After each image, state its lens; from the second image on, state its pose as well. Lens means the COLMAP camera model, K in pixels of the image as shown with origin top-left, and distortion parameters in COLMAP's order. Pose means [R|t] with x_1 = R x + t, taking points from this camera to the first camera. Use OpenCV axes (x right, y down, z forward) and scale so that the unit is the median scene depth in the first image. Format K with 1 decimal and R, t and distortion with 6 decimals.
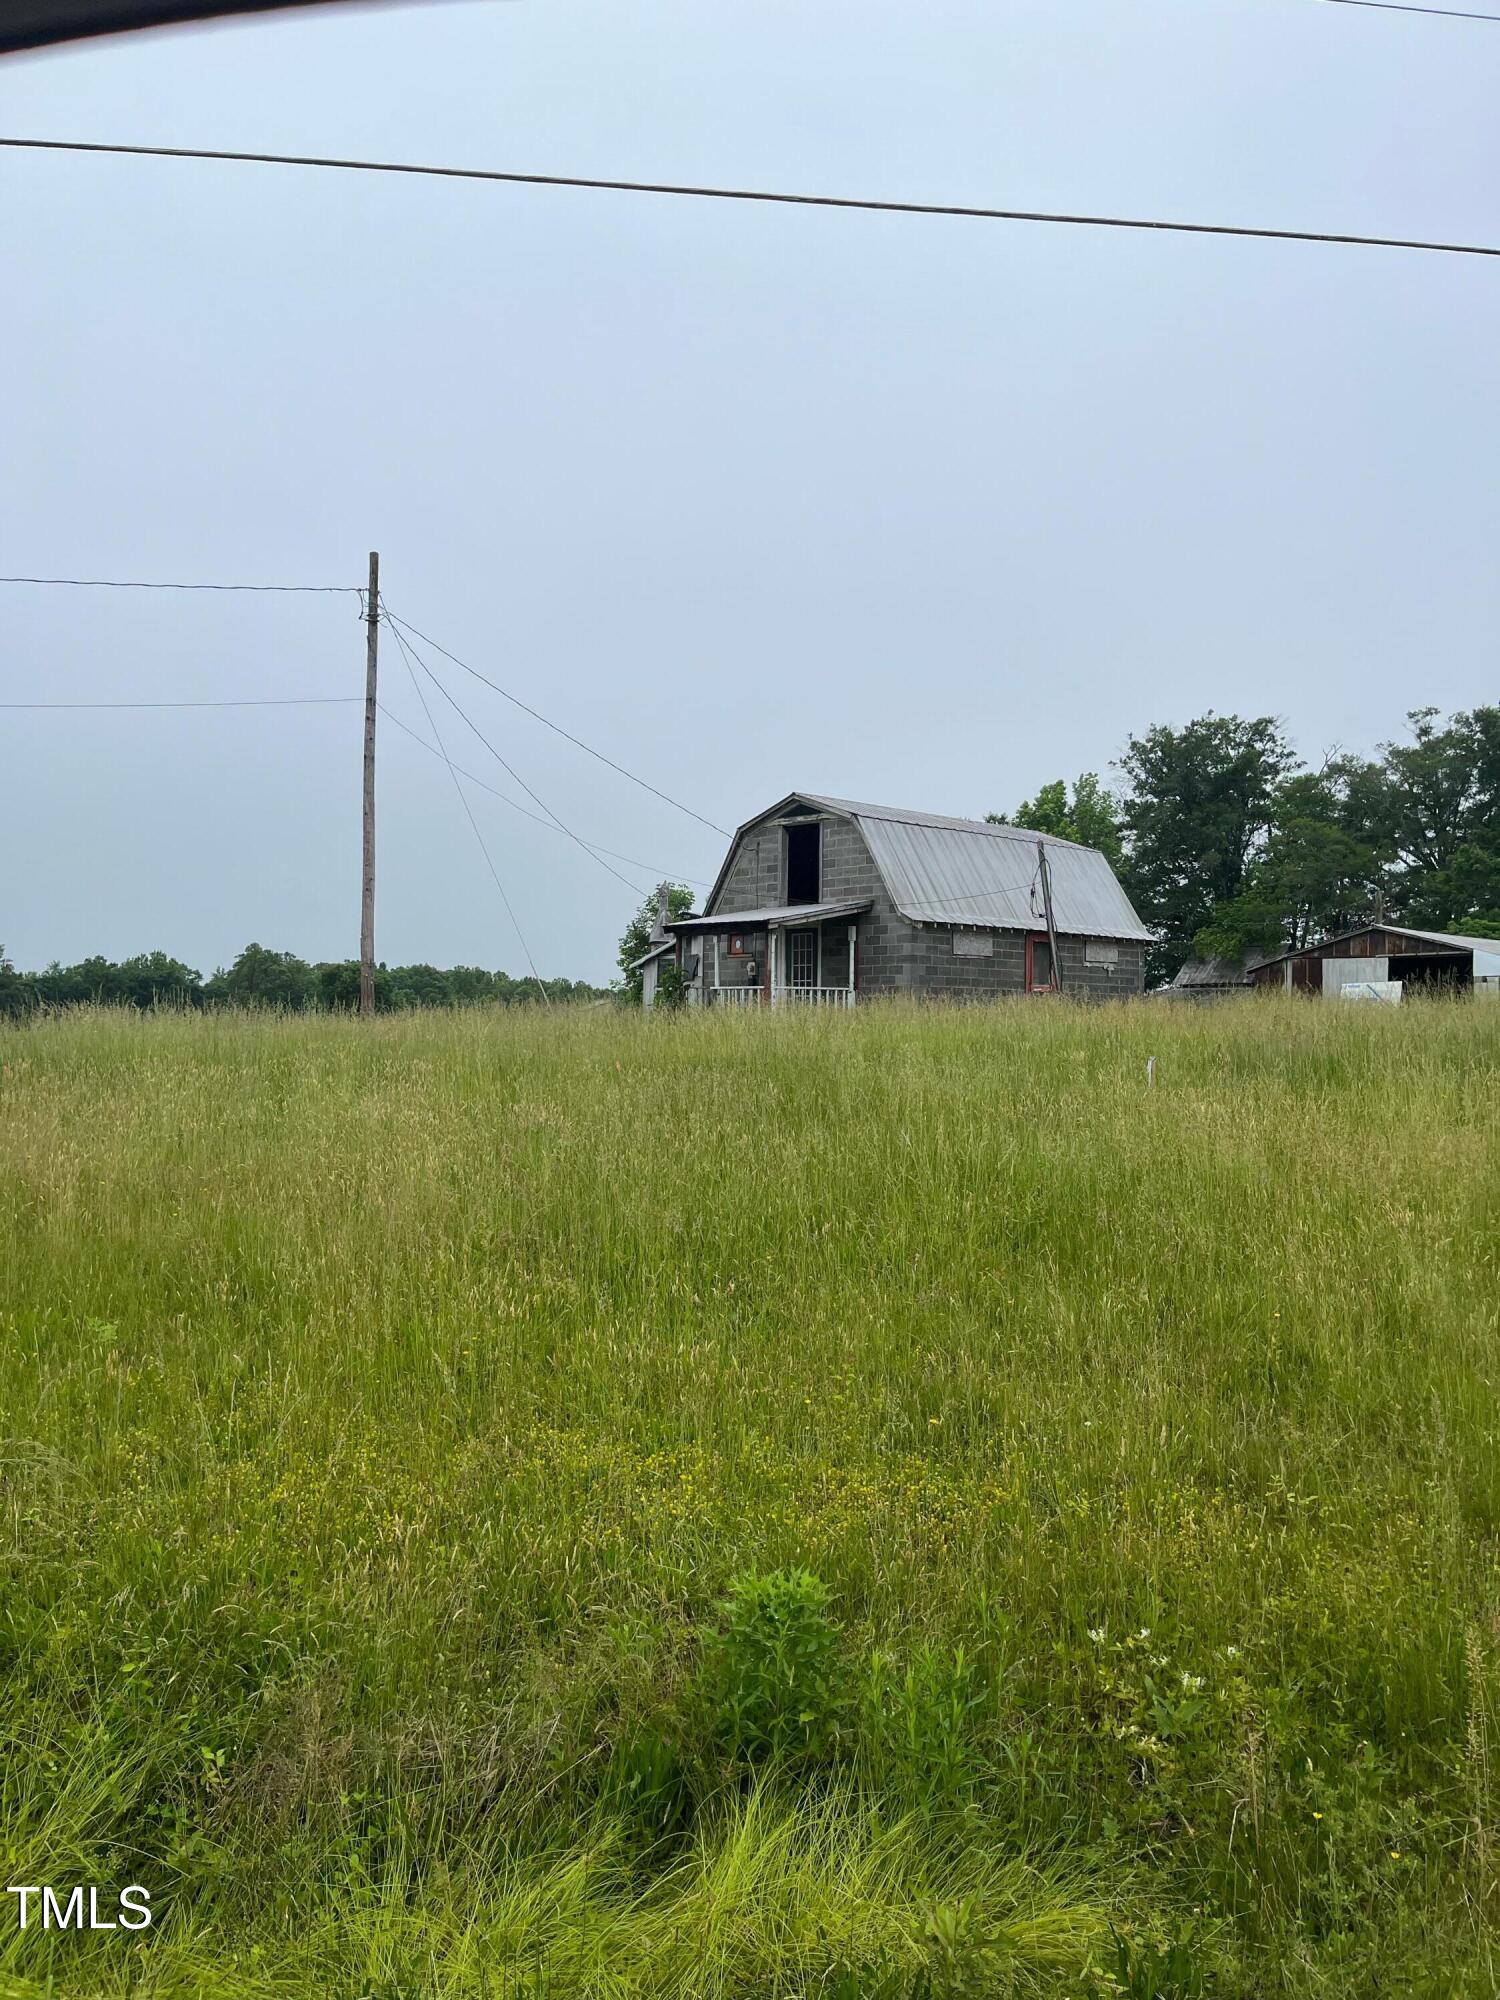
lens RADIAL K [[1450.9, 0, 750.7], [0, 1450.9, 1002.4], [0, 0, 1]] dist [0.006637, -0.045622]
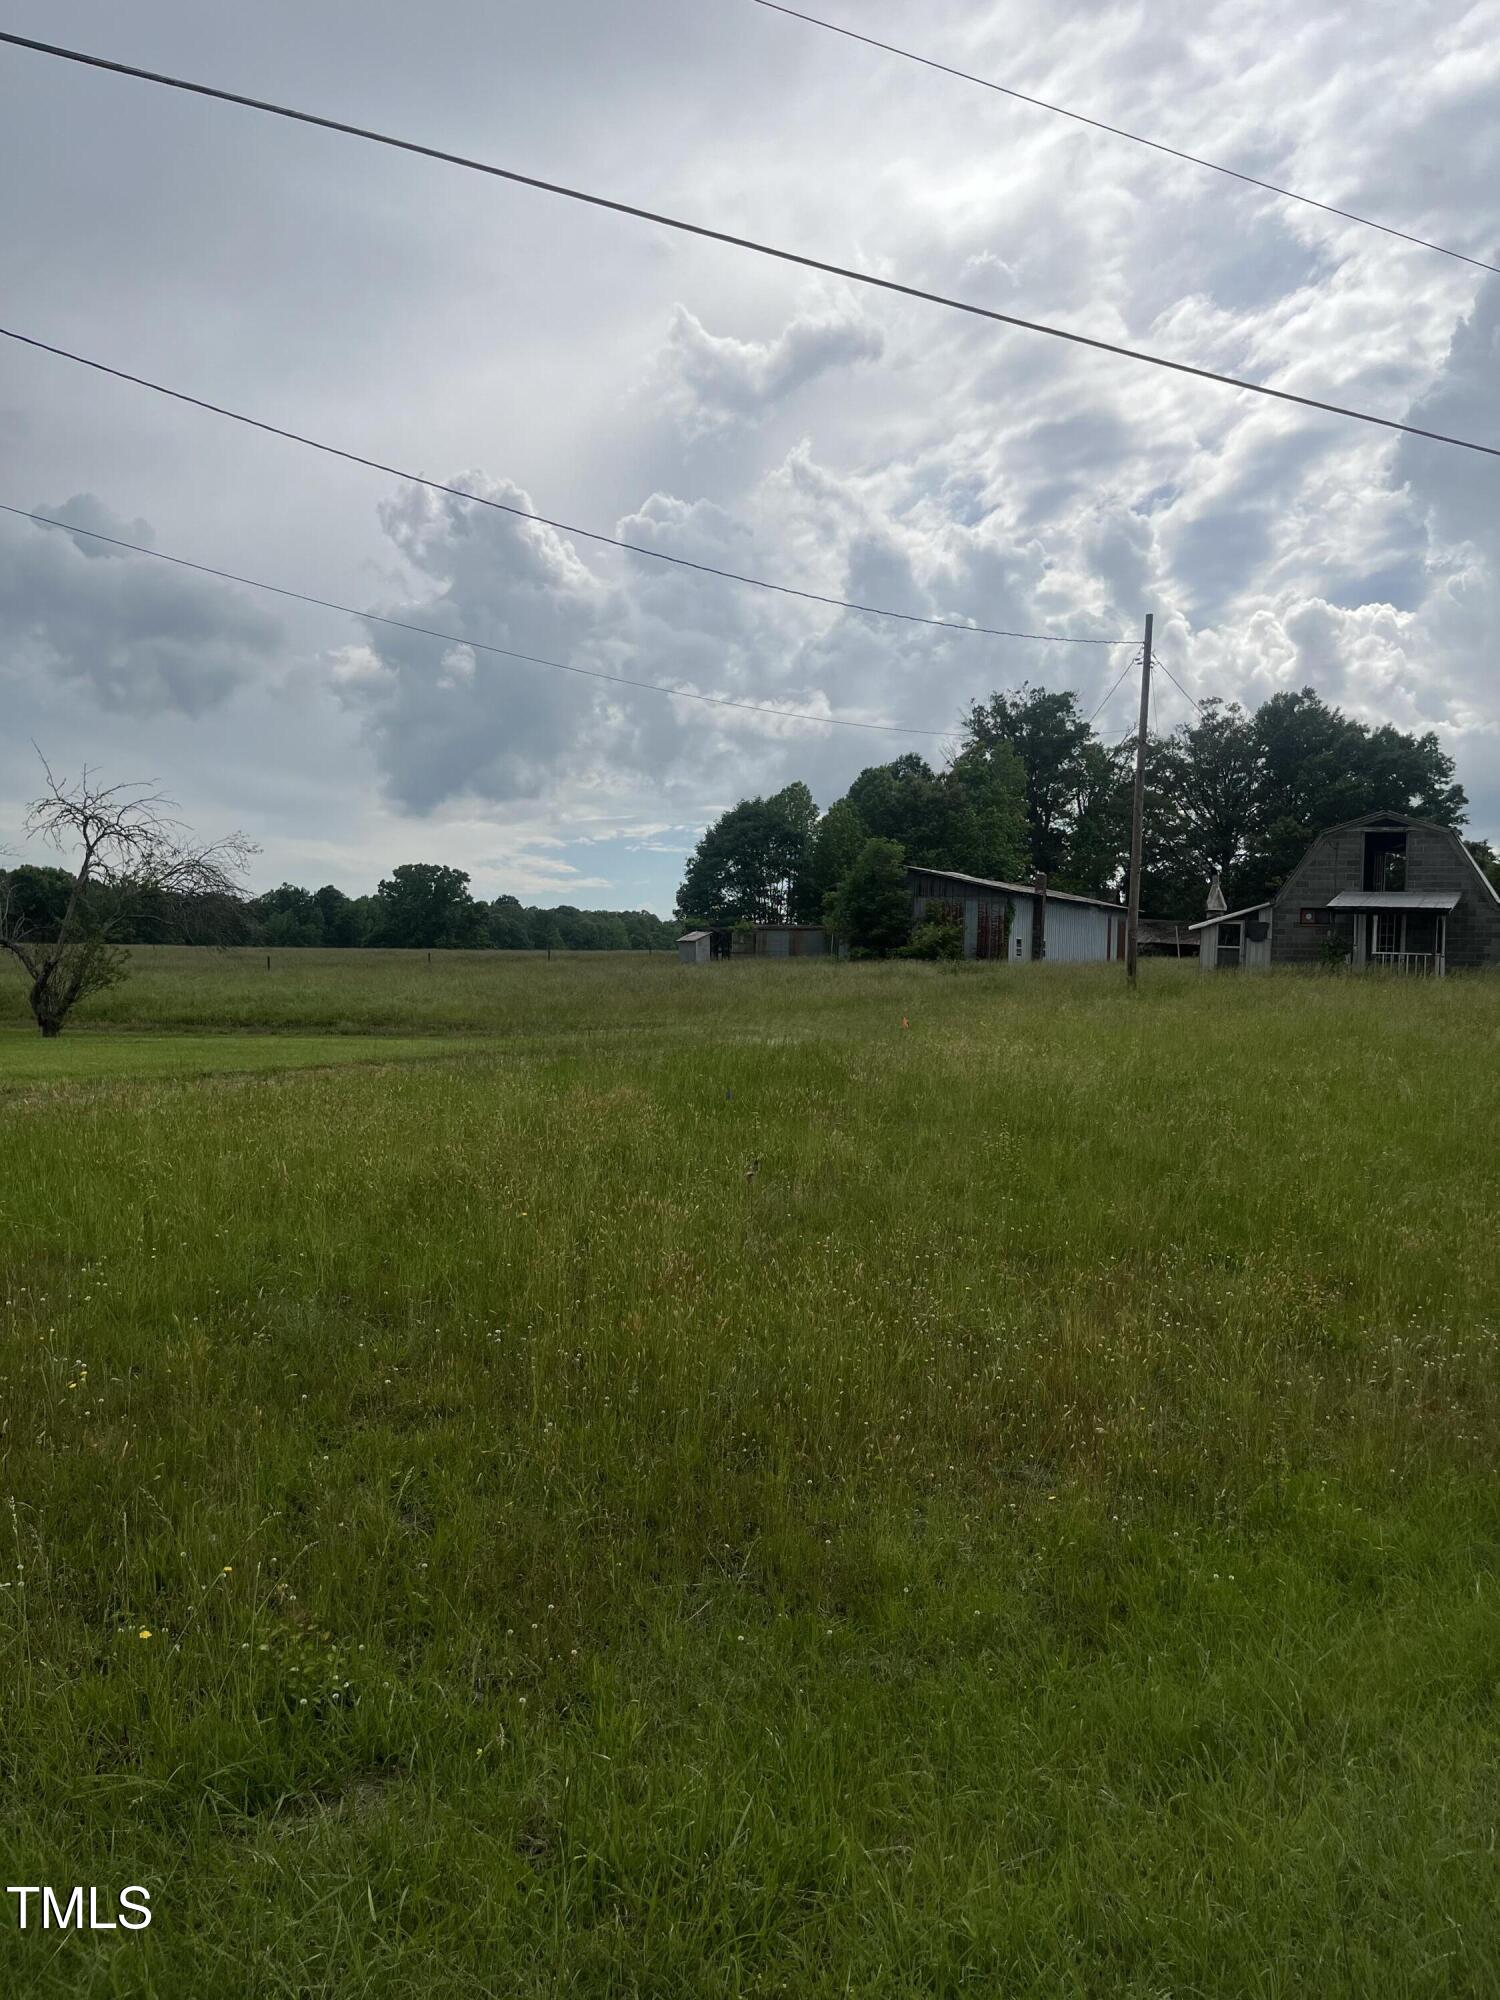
lens RADIAL K [[1450.9, 0, 756.6], [0, 1450.9, 1009.2], [0, 0, 1]] dist [0.006637, -0.045622]
pose [[0.952669, 0.005151, 0.303965, -0.936835], [-0.023466, 0.998119, 0.056632, -0.018586], [-0.303102, -0.061085, 0.950998, -0.141761]]
